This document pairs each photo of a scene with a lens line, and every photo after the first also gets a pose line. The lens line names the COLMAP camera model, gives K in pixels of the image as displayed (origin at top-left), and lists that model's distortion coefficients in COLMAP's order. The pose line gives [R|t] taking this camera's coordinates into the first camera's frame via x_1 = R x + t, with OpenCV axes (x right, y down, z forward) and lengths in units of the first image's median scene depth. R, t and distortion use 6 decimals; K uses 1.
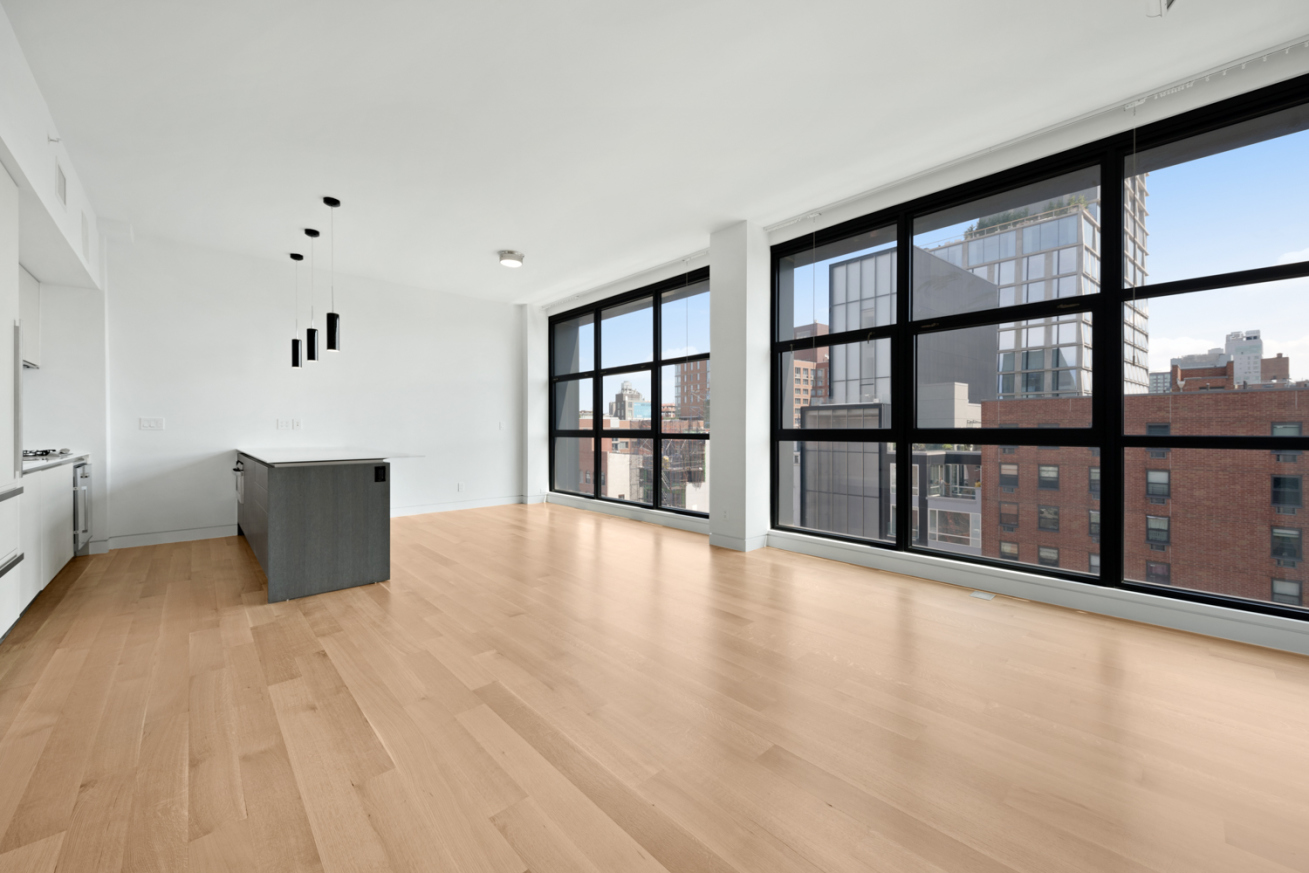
lens RADIAL K [[524.3, 0, 659.0], [0, 524.3, 434.5], [0, 0, 1]] dist [0.012888, -0.006859]
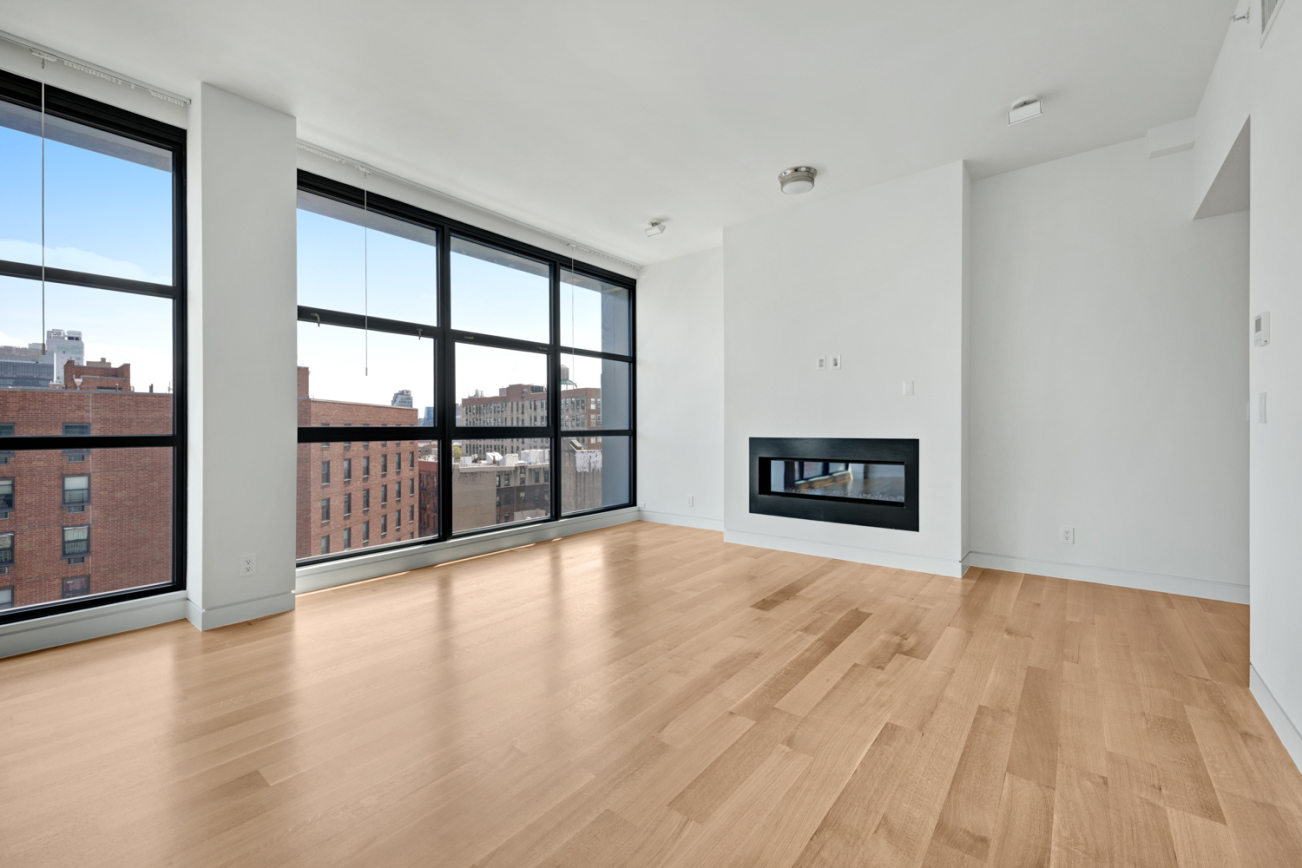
lens RADIAL K [[531.9, 0, 673.0], [0, 531.9, 428.8], [0, 0, 1]] dist [0.002155, 0.000116]
pose [[-0.203023, 0.000206, 0.979174, -0.158912], [0.013215, 0.999909, 0.002530, -0.000830], [-0.979085, 0.013453, -0.203007, 0.177288]]
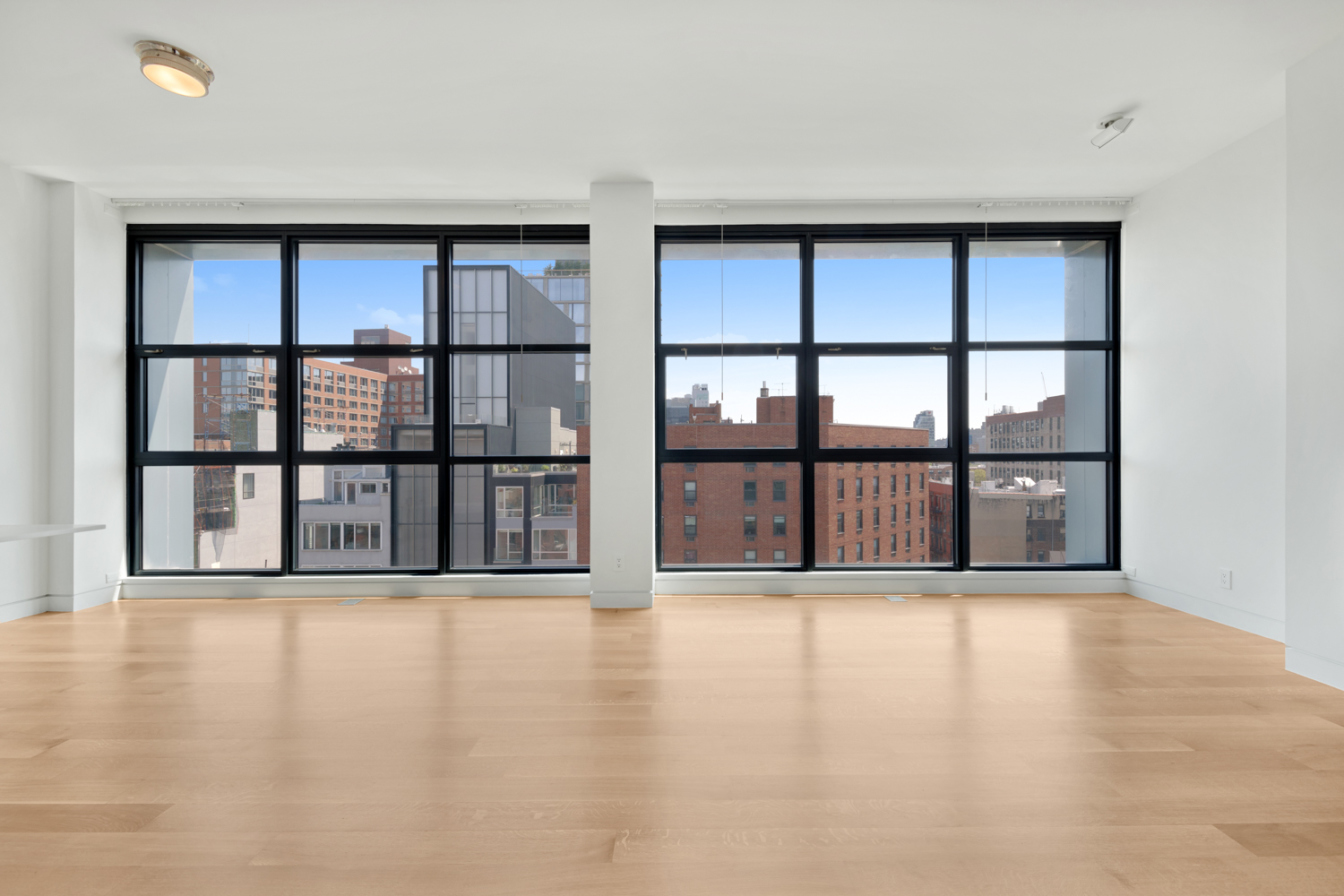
lens RADIAL K [[538.3, 0, 676.6], [0, 538.3, 446.0], [0, 0, 1]] dist [0.012888, -0.006859]
pose [[0.658365, 0.005472, 0.752679, -0.108953], [0.010295, 0.999815, -0.016274, -0.000259], [-0.752629, 0.018463, 0.658186, 0.118775]]
